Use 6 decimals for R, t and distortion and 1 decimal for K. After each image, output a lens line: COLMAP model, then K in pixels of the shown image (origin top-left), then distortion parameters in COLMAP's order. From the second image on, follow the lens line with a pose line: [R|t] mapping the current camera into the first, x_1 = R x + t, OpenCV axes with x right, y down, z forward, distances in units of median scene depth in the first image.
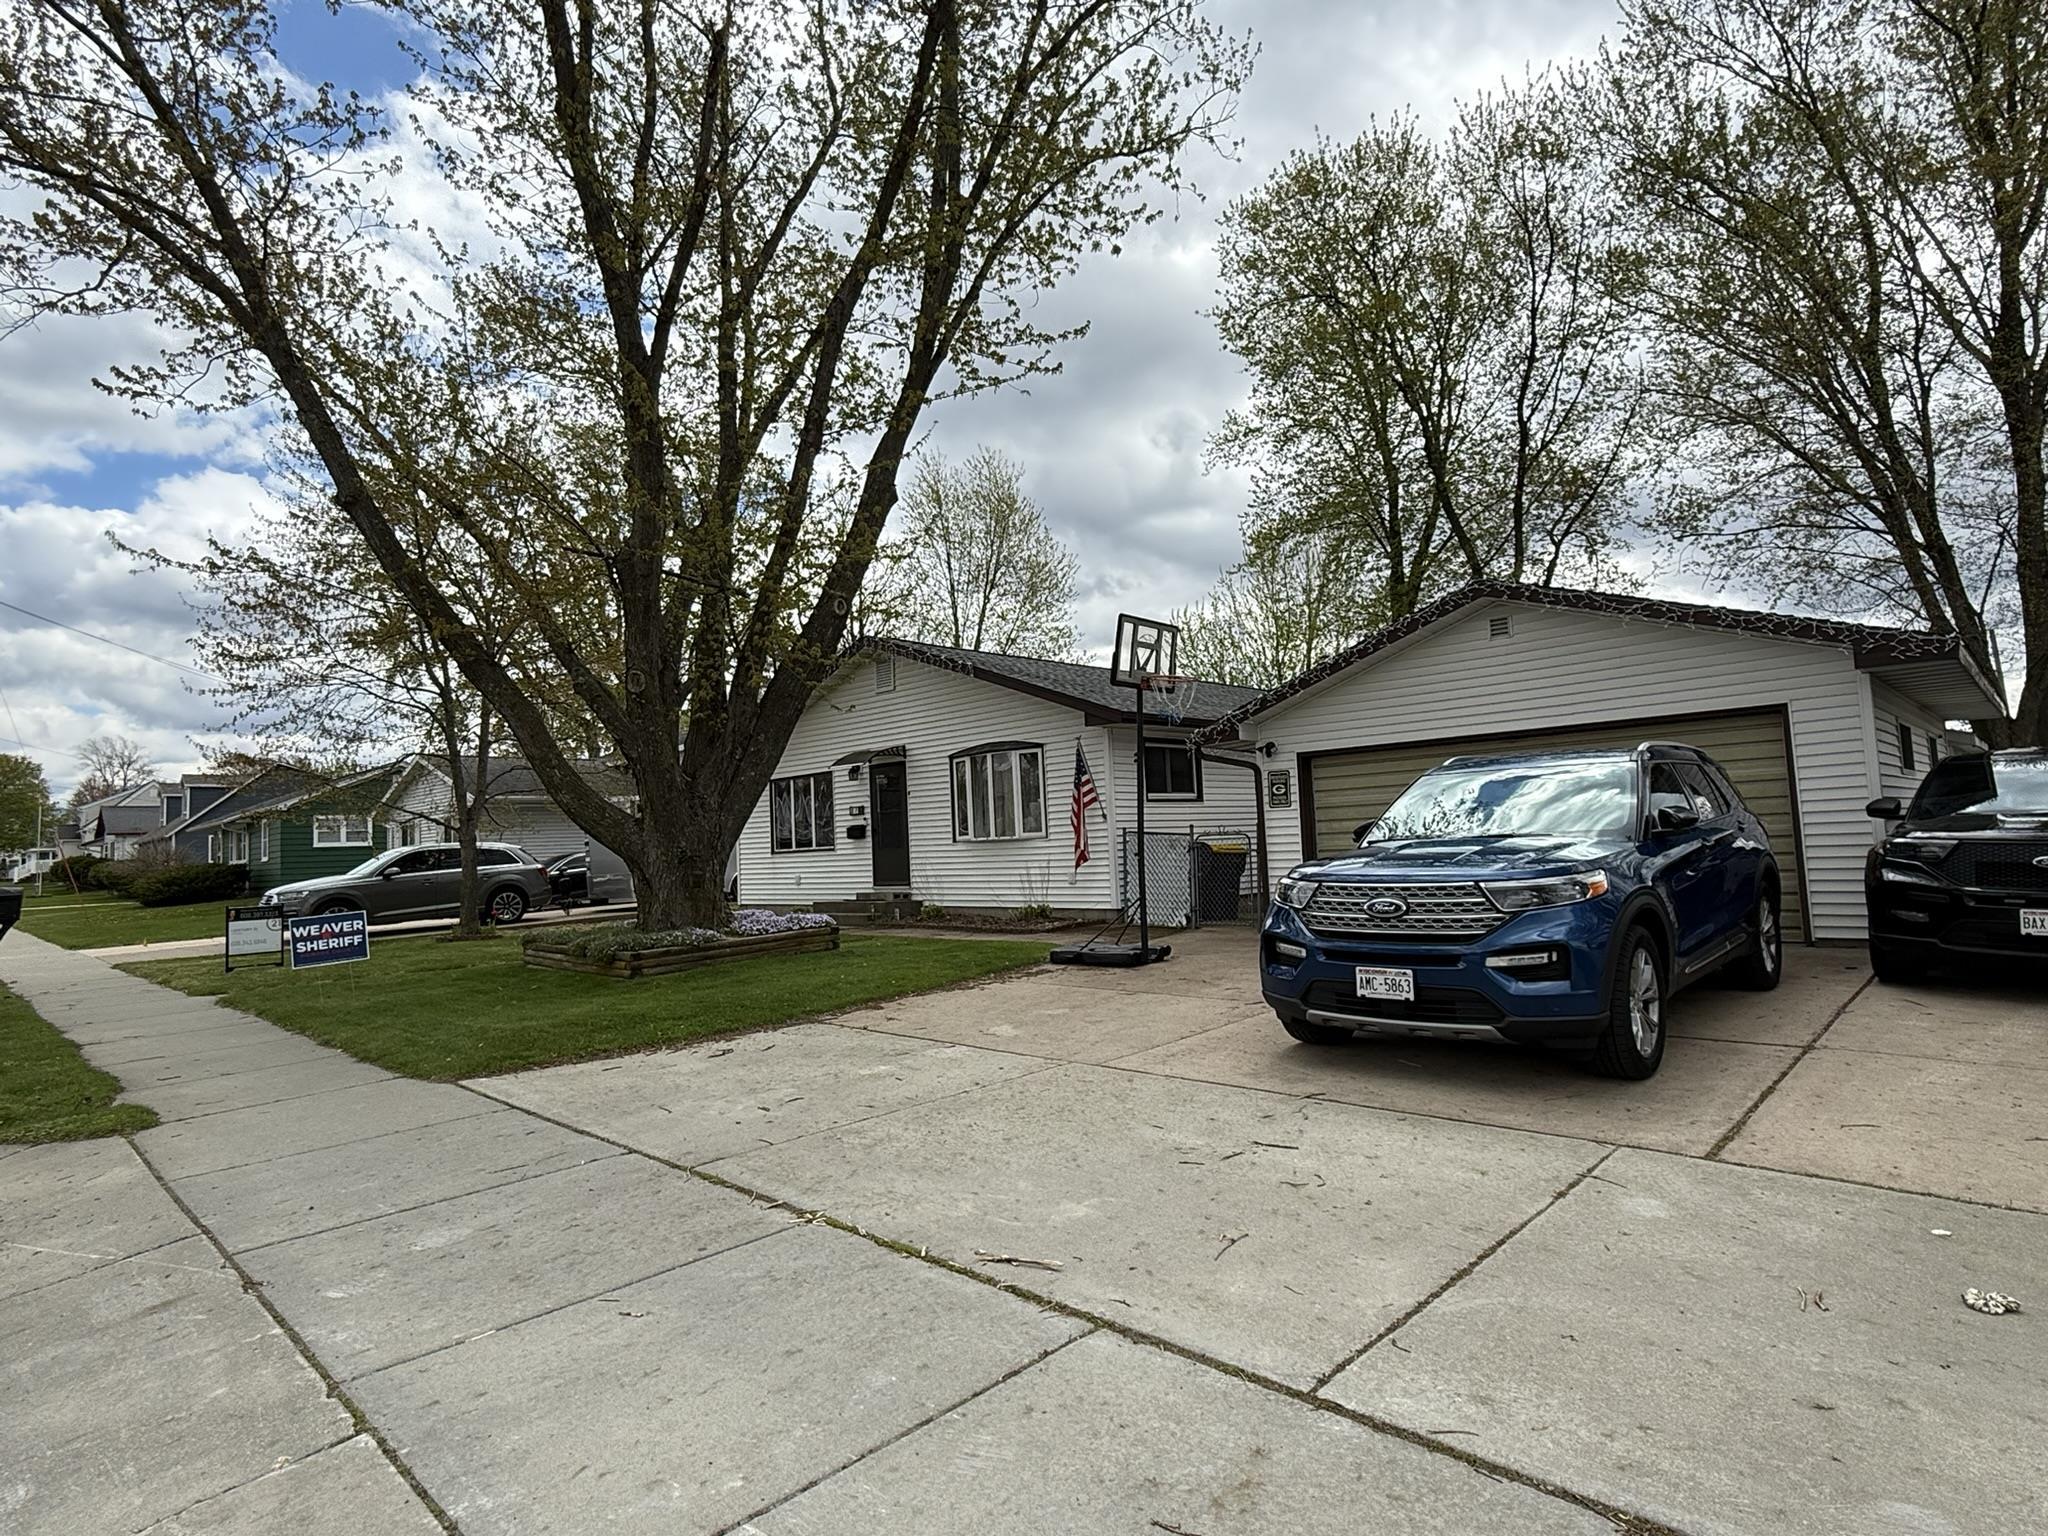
lens RADIAL K [[1074.6, 0, 1035.0], [0, 1074.6, 769.0], [0, 0, 1]] dist [0.000335, 0.000390]
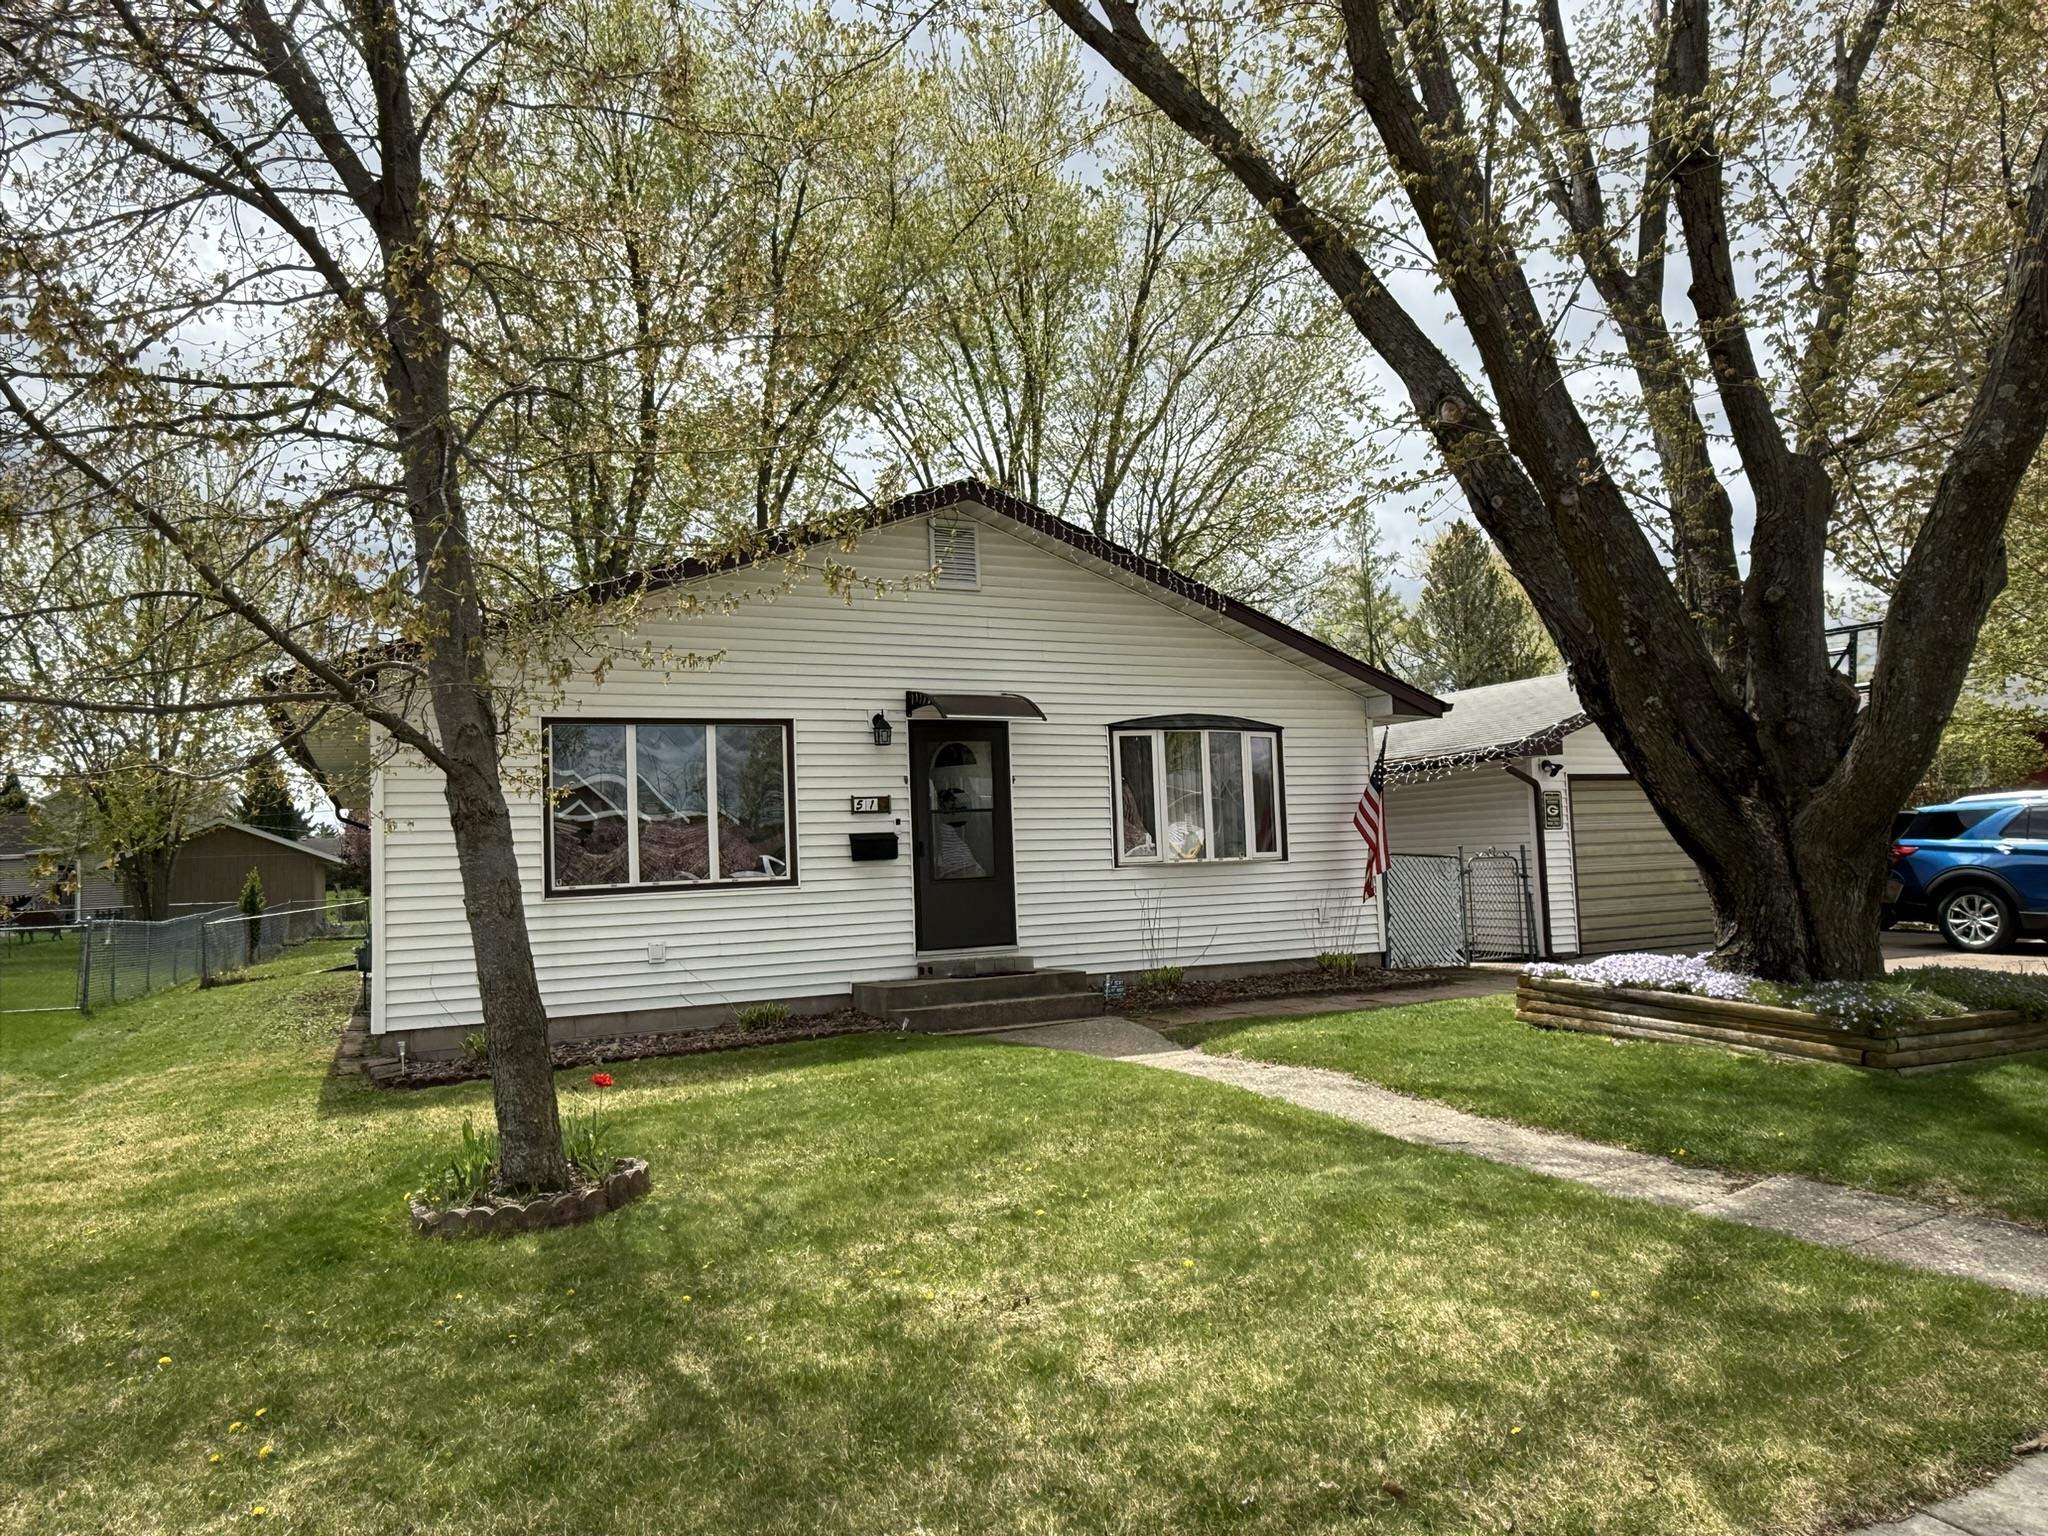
lens RADIAL K [[1321.1, 0, 1023.6], [0, 1321.1, 775.7], [0, 0, 1]] dist [0.000877, -0.000227]
pose [[0.357306, 0.101705, 0.928434, -1.040900], [-0.036926, 0.994815, -0.094765, 0.117854], [-0.933257, -0.000424, 0.359208, 1.023148]]
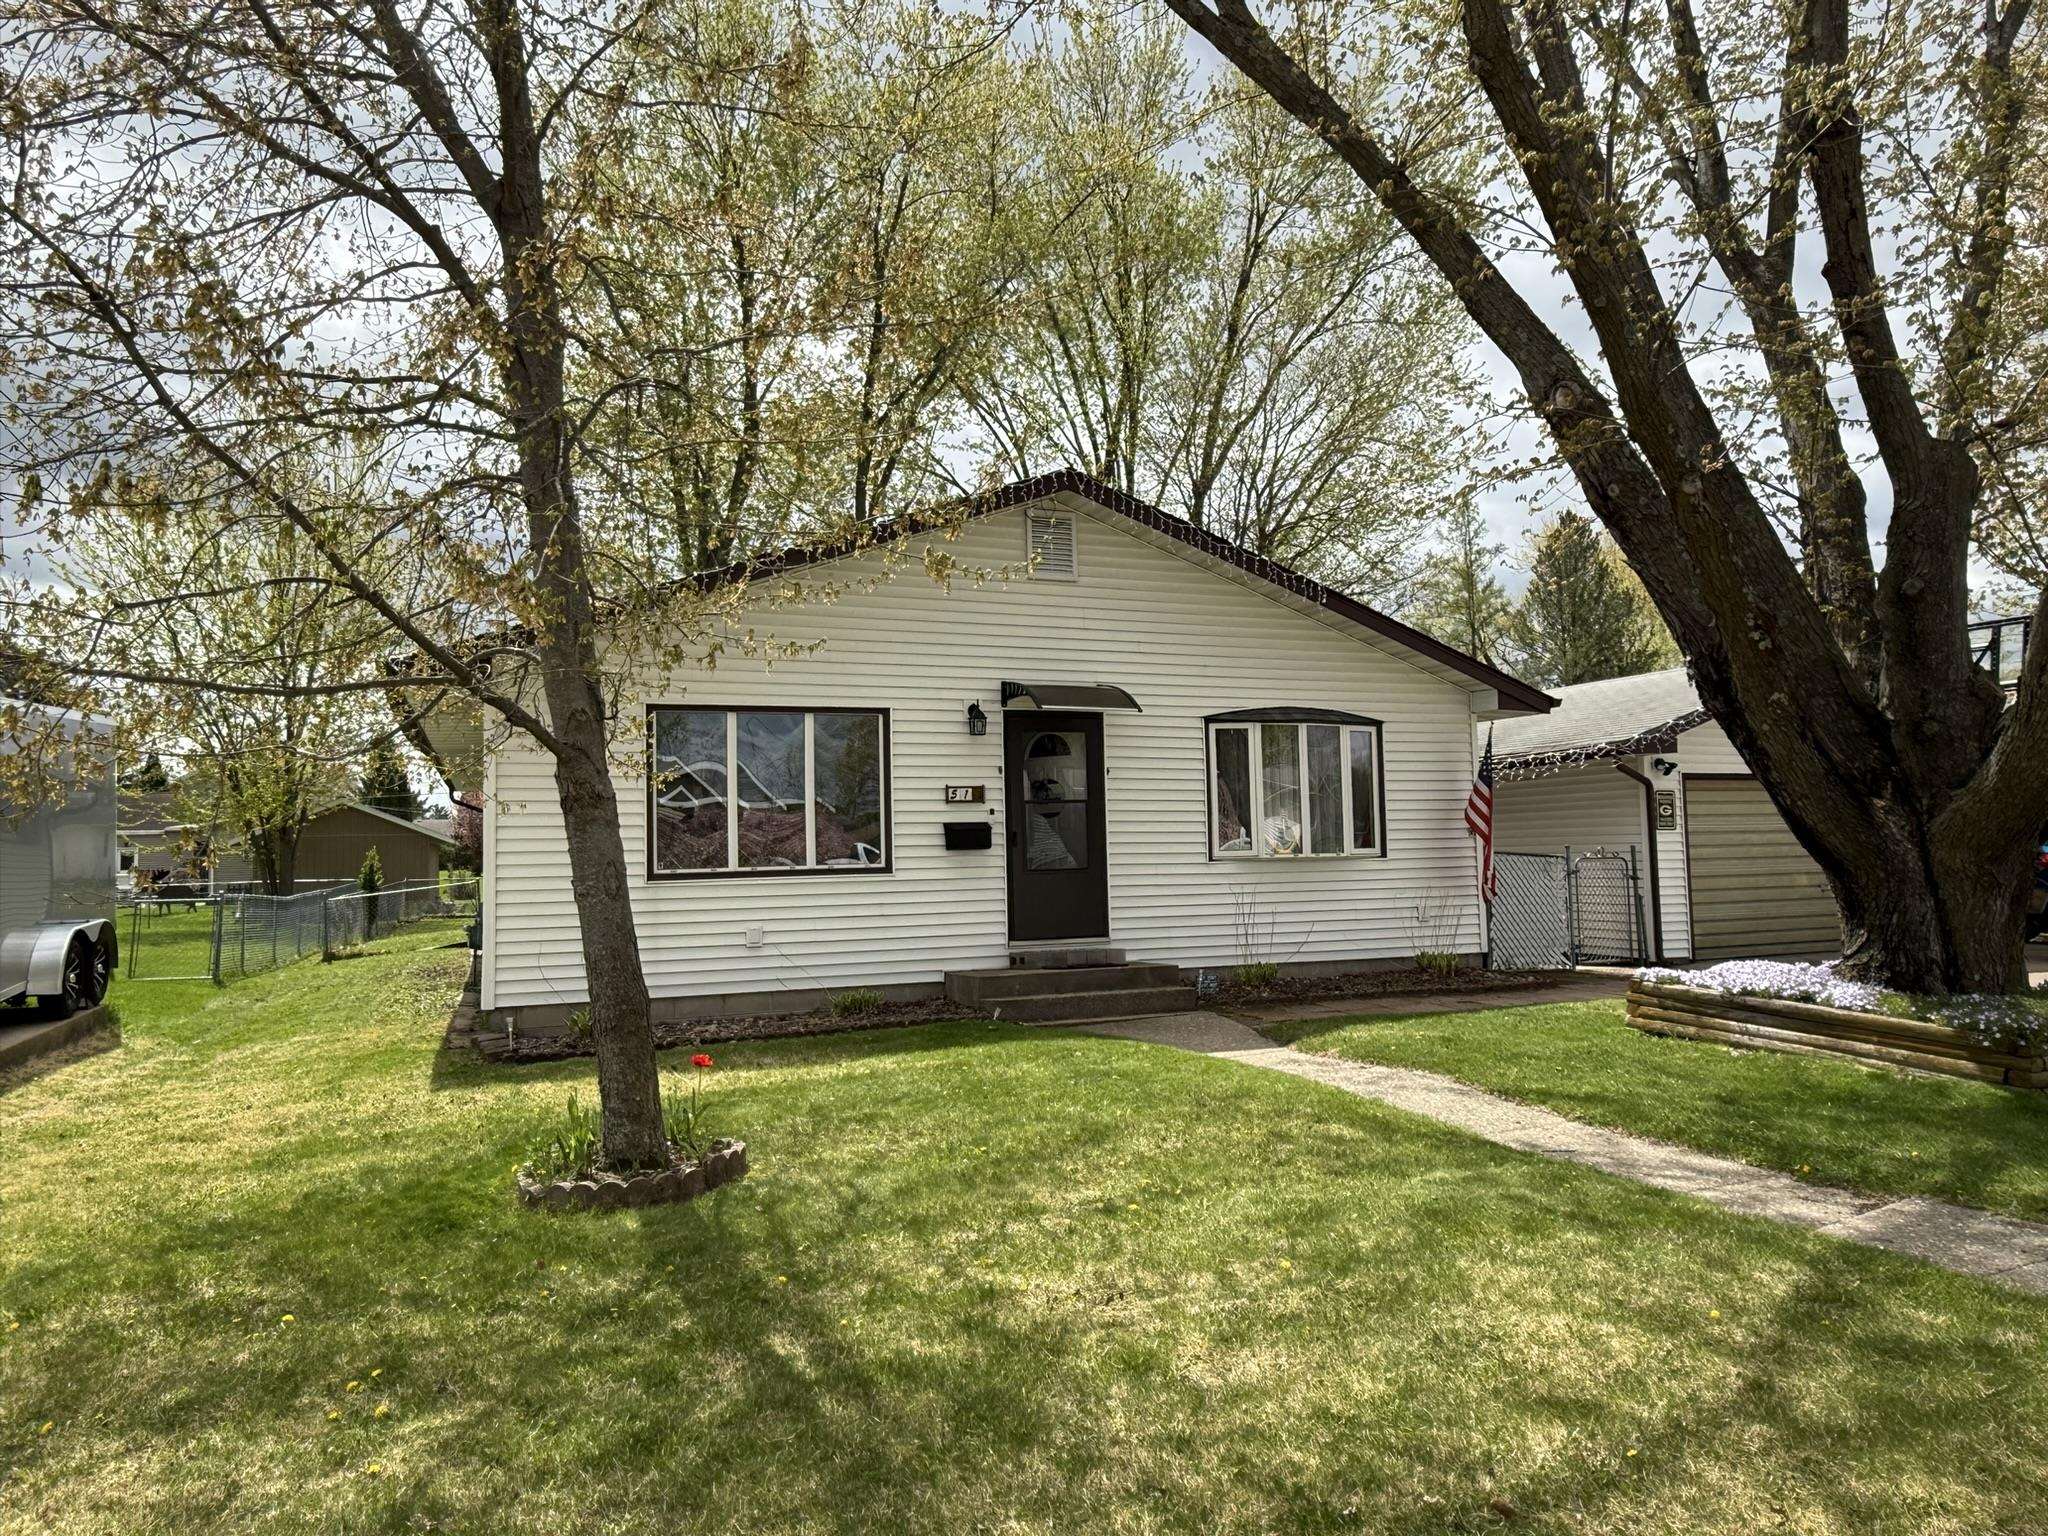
lens RADIAL K [[1321.1, 0, 1019.3], [0, 1321.1, 768.3], [0, 0, 1]] dist [0.000877, -0.000227]
pose [[0.422653, 0.105851, 0.900089, -1.040046], [-0.056390, 0.994303, -0.090452, 0.118047], [-0.904536, -0.012526, 0.426214, 1.025145]]
